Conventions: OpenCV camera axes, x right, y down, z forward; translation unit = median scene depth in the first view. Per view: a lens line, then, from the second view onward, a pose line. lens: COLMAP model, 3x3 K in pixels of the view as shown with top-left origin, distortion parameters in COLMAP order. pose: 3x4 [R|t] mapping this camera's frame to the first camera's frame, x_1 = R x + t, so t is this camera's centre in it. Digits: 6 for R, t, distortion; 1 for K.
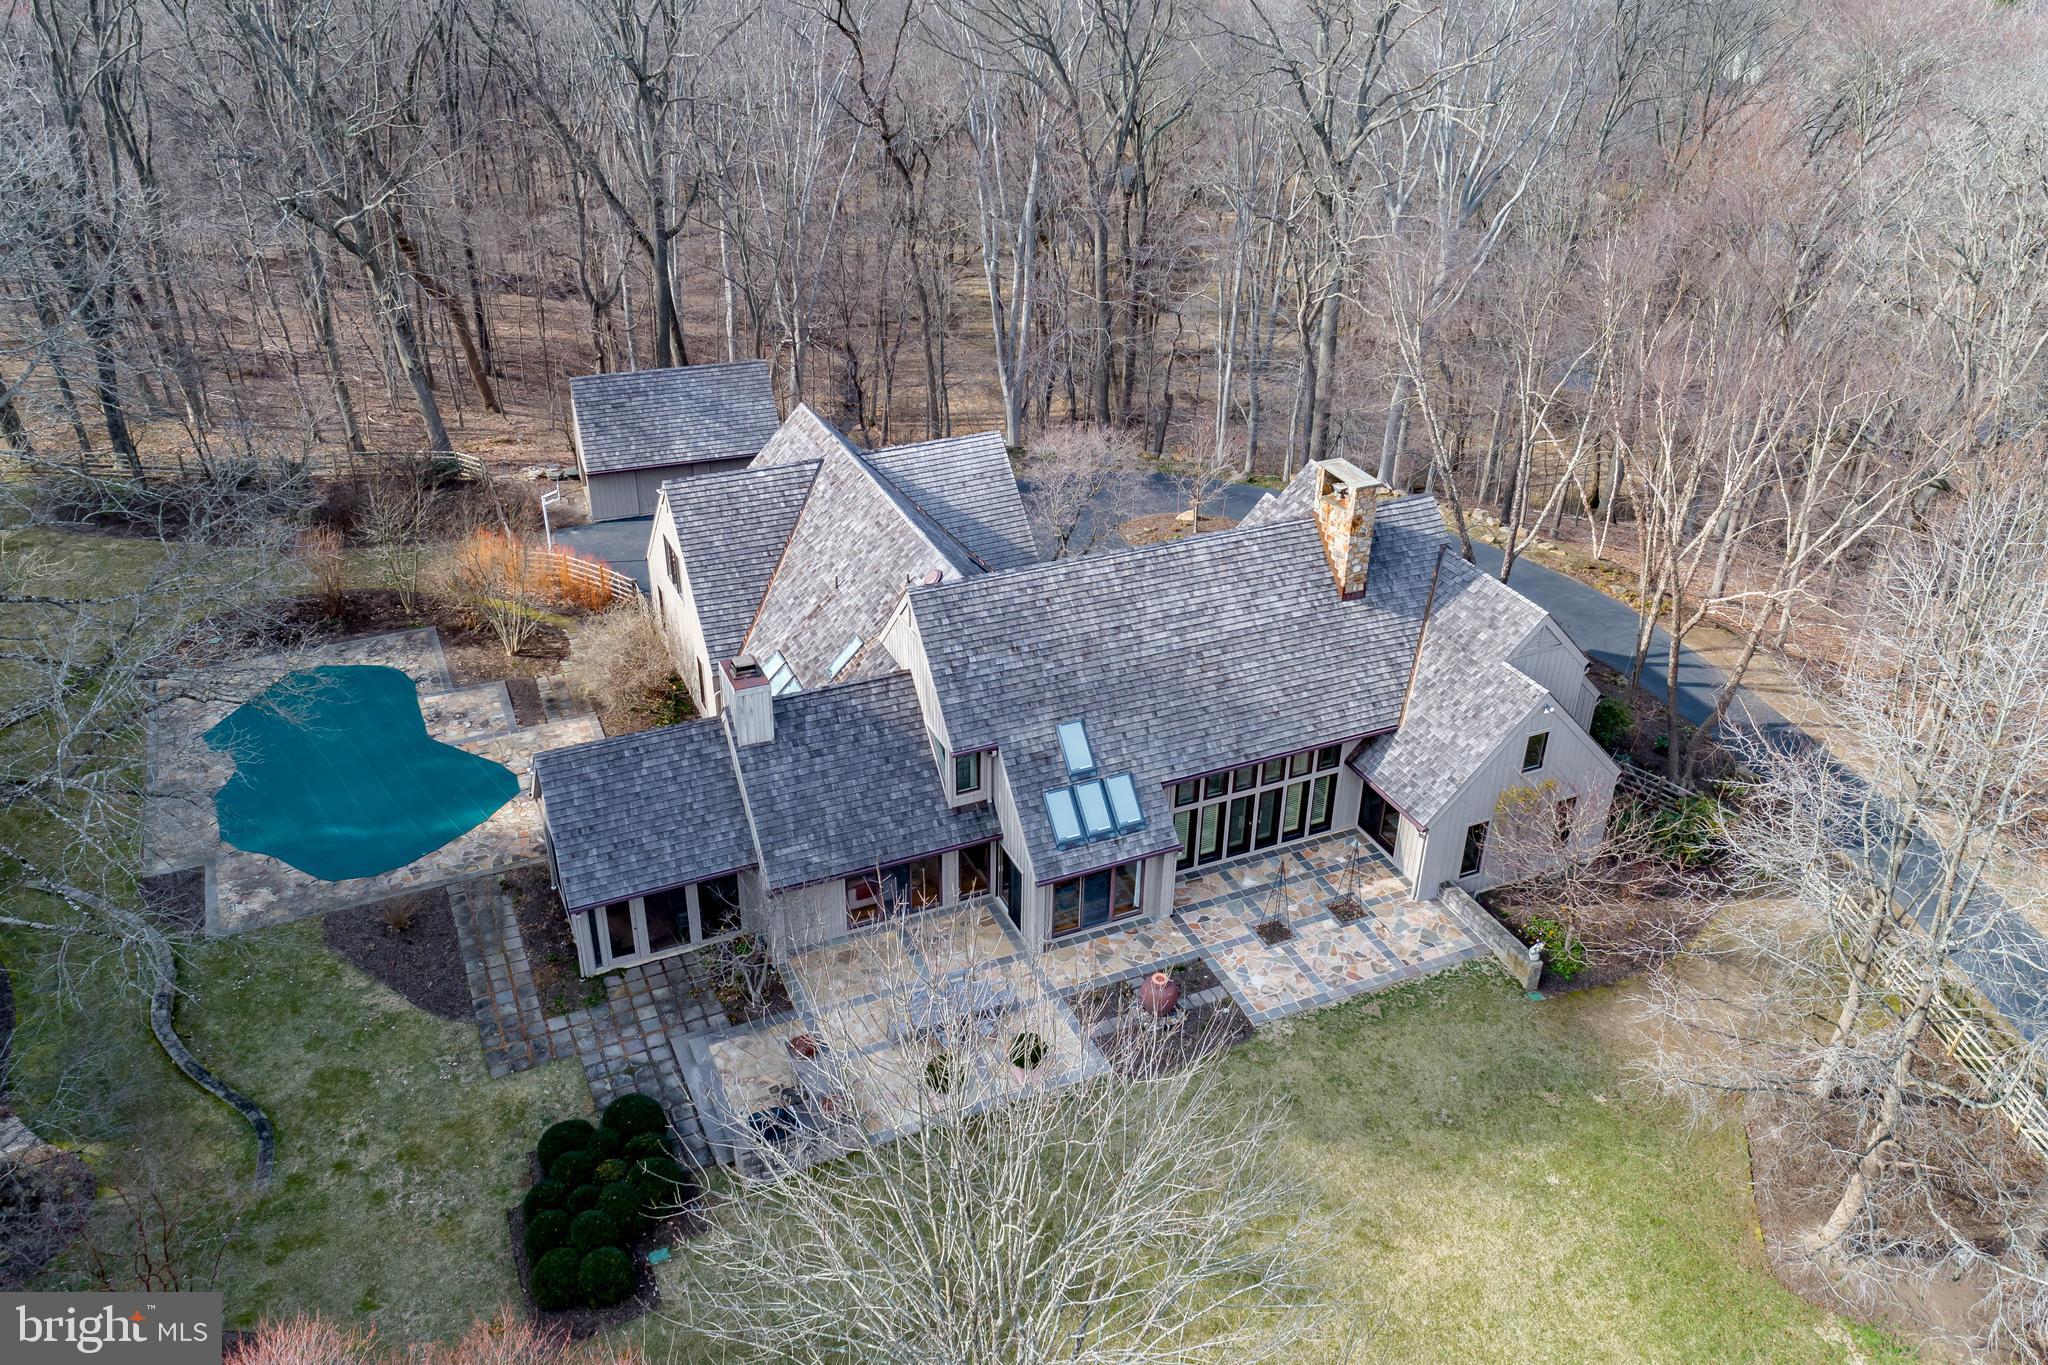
lens RADIAL K [[1576.2, 0, 1024.0], [0, 1576.2, 682.5], [0, 0, 1]] dist [0.001594, 0.004159]
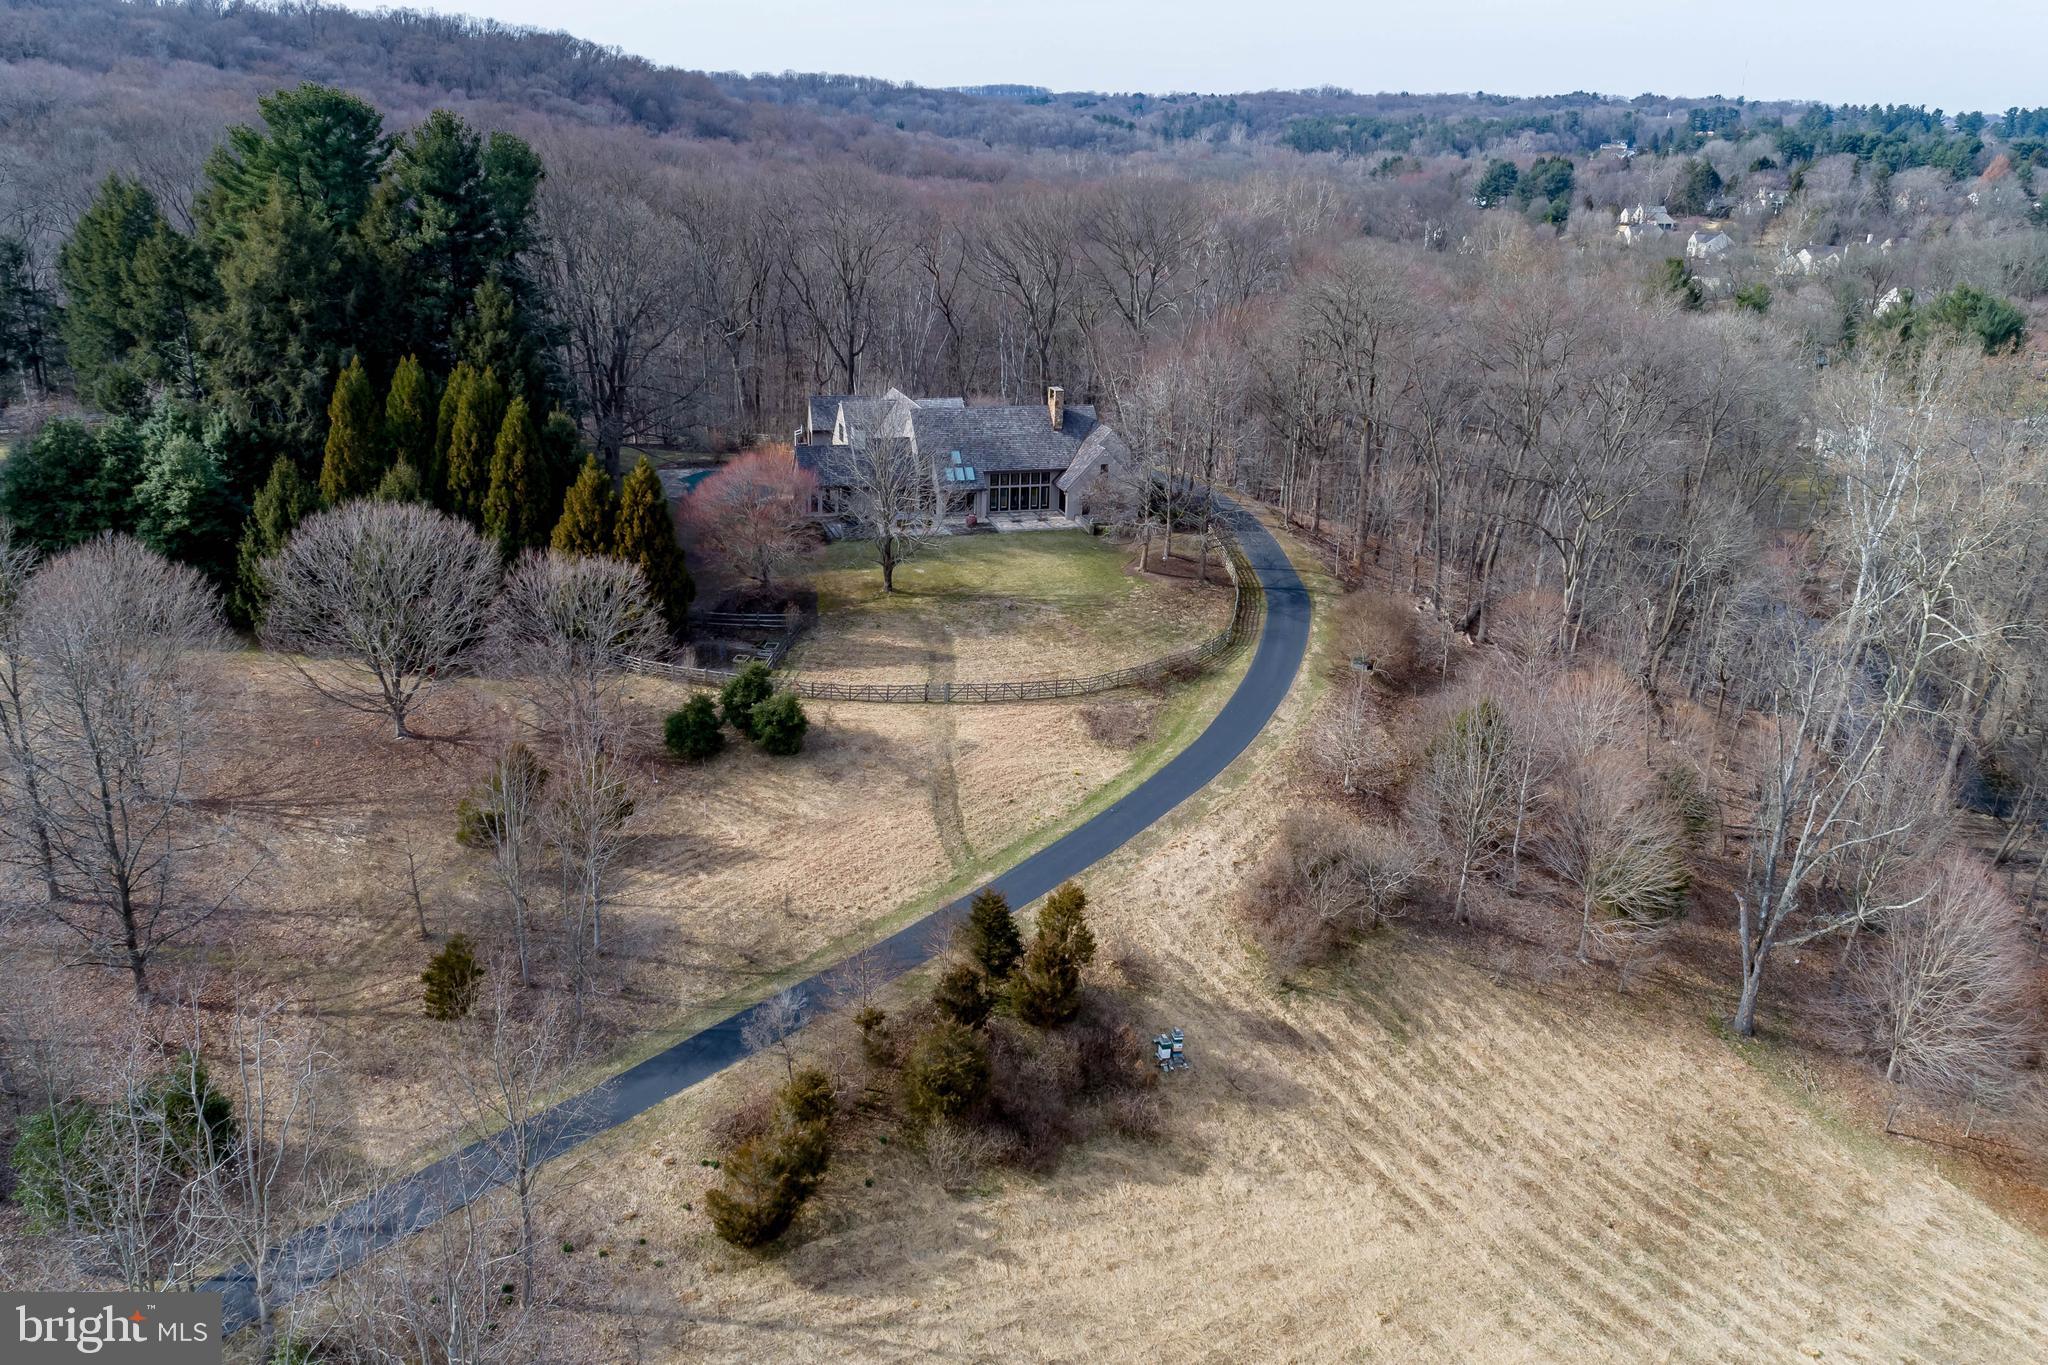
lens RADIAL K [[1516.7, 0, 954.1], [0, 1516.7, 640.2], [0, 0, 1]] dist [-0.000377, 0.001448]
pose [[0.986399, 0.052557, -0.155739, 0.522811], [-0.083515, 0.976337, -0.199476, 1.009796], [0.141570, 0.209770, 0.967448, -1.901246]]
